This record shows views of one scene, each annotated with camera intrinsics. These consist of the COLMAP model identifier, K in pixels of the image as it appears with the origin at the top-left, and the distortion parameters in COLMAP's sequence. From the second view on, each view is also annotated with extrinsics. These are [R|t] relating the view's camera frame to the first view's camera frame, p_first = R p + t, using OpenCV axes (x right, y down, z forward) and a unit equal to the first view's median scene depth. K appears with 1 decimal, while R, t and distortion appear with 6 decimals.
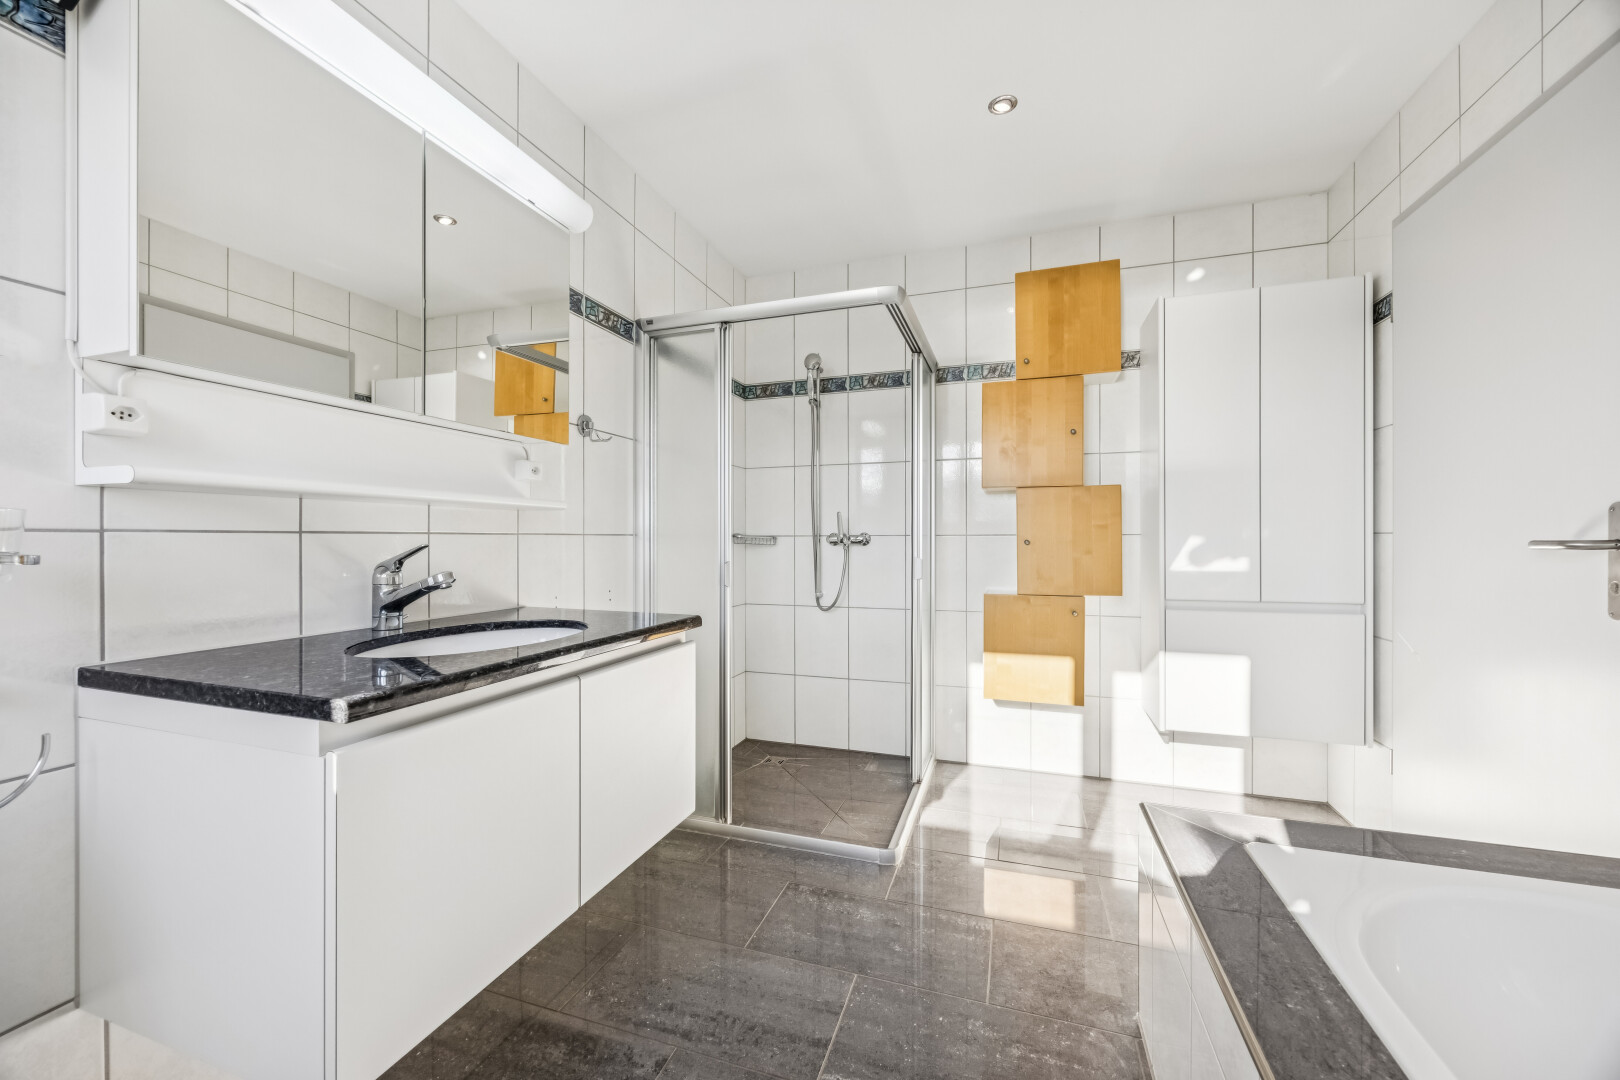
lens RADIAL K [[620.3, 0, 808.7], [0, 620.3, 543.9], [0, 0, 1]] dist [0.000486, 0.000045]
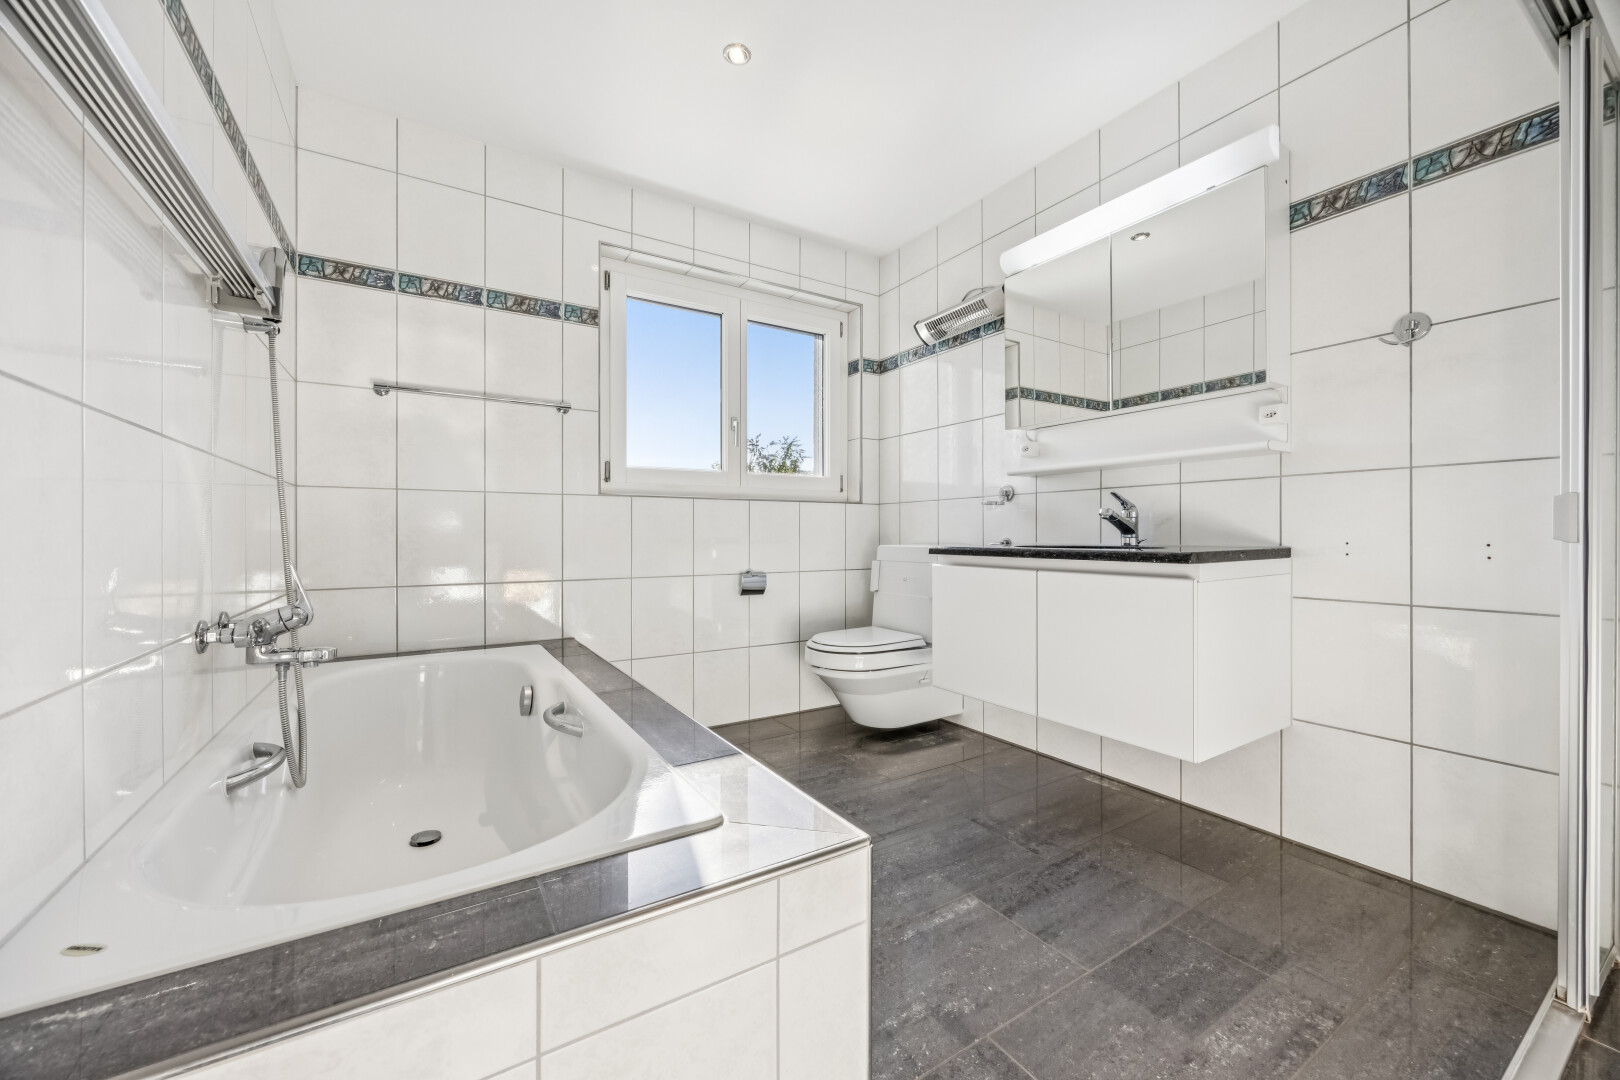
lens RADIAL K [[620.3, 0, 809.8], [0, 620.3, 535.5], [0, 0, 1]] dist [0.000486, 0.000045]
pose [[-0.634330, -0.000981, -0.773062, 1.110584], [-0.006063, 0.999975, 0.003707, 0.112548], [0.773038, 0.007039, -0.634320, 1.410550]]
